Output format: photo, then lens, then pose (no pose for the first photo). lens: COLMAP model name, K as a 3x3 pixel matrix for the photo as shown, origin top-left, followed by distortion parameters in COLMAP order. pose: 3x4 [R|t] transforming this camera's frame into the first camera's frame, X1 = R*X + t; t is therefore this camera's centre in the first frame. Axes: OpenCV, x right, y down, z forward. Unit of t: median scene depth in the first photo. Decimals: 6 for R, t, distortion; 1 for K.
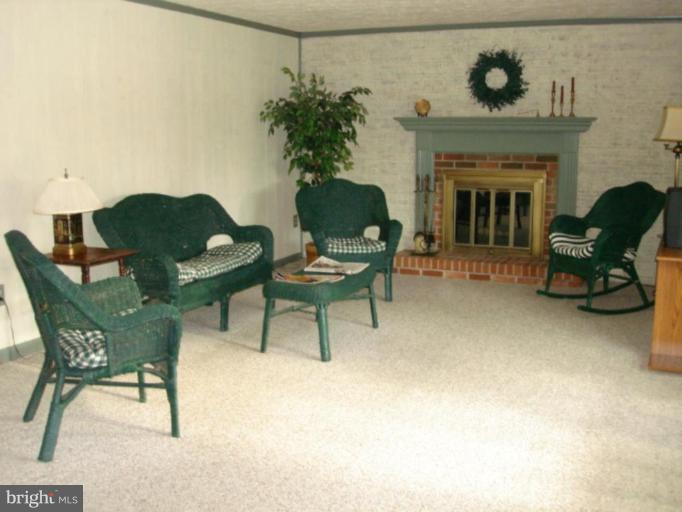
lens RADIAL K [[748.3, 0, 338.2], [0, 748.3, 256.5], [0, 0, 1]] dist [-0.094225, 0.000000]
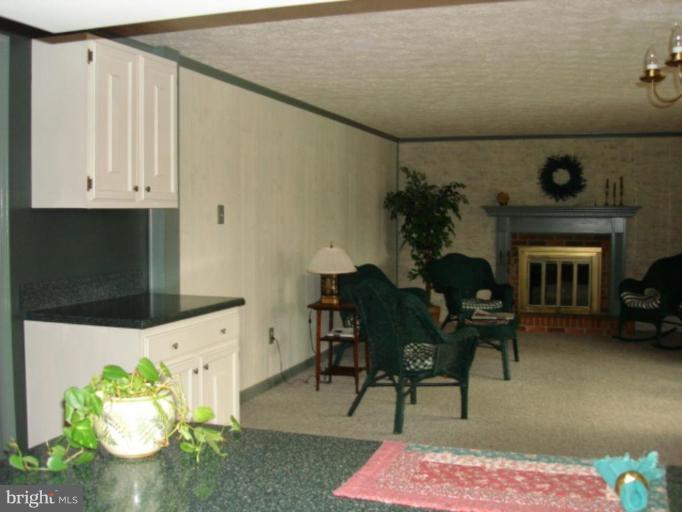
lens RADIAL K [[748.3, 0, 343.6], [0, 748.3, 254.8], [0, 0, 1]] dist [-0.094225, 0.000000]
pose [[0.995055, -0.001773, 0.099309, -0.297924], [0.013346, 0.993160, -0.115994, 0.042418], [-0.098424, 0.116746, 0.988273, -0.234569]]
